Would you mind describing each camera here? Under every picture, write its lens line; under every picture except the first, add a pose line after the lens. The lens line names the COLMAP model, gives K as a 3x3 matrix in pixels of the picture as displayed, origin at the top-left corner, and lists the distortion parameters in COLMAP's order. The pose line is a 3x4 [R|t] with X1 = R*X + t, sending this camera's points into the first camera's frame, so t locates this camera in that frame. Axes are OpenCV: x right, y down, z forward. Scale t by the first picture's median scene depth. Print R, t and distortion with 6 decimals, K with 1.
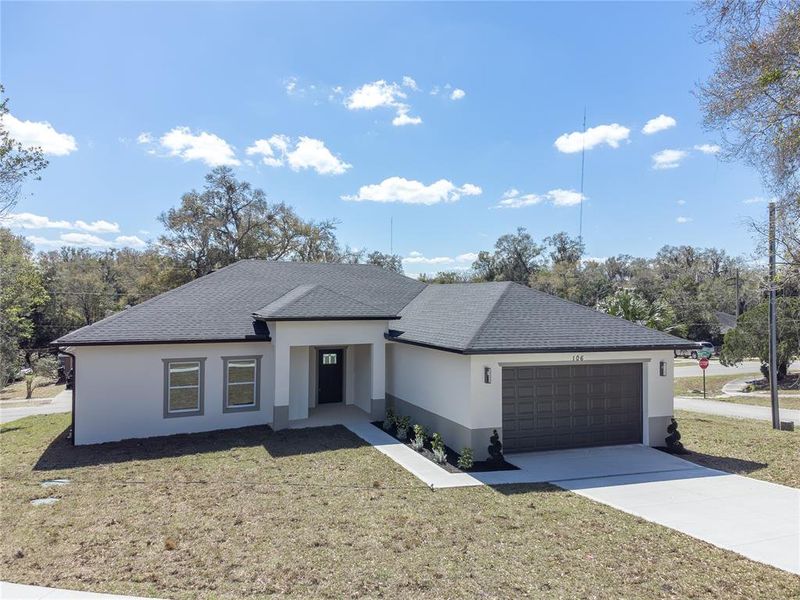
lens RADIAL K [[623.1, 0, 401.5], [0, 623.1, 312.8], [0, 0, 1]] dist [0.277308, -0.286347]
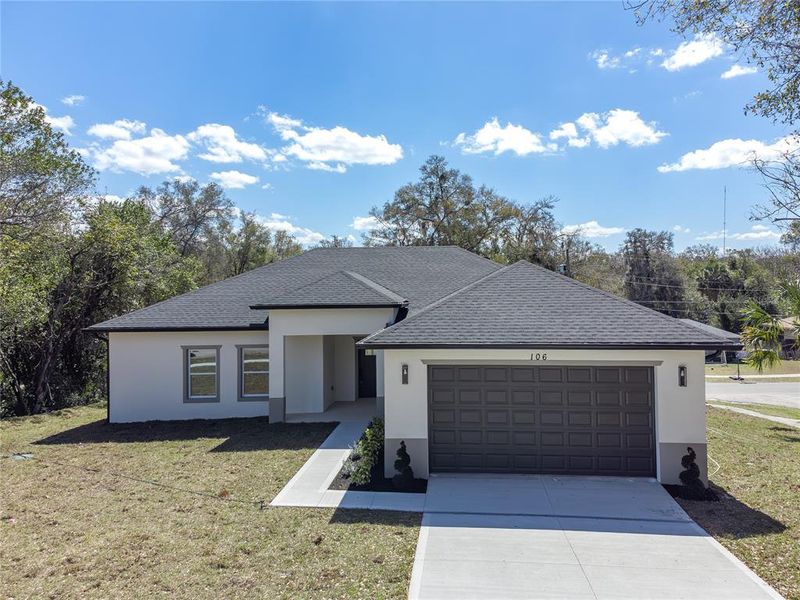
lens RADIAL K [[641.4, 0, 400.0], [0, 641.4, 300.0], [0, 0, 1]] dist [0.284130, -0.331533]
pose [[0.901290, -0.008199, -0.433140, 0.441631], [0.007795, 0.999966, -0.002709, 0.002829], [0.433147, -0.000935, 0.901323, 0.202709]]
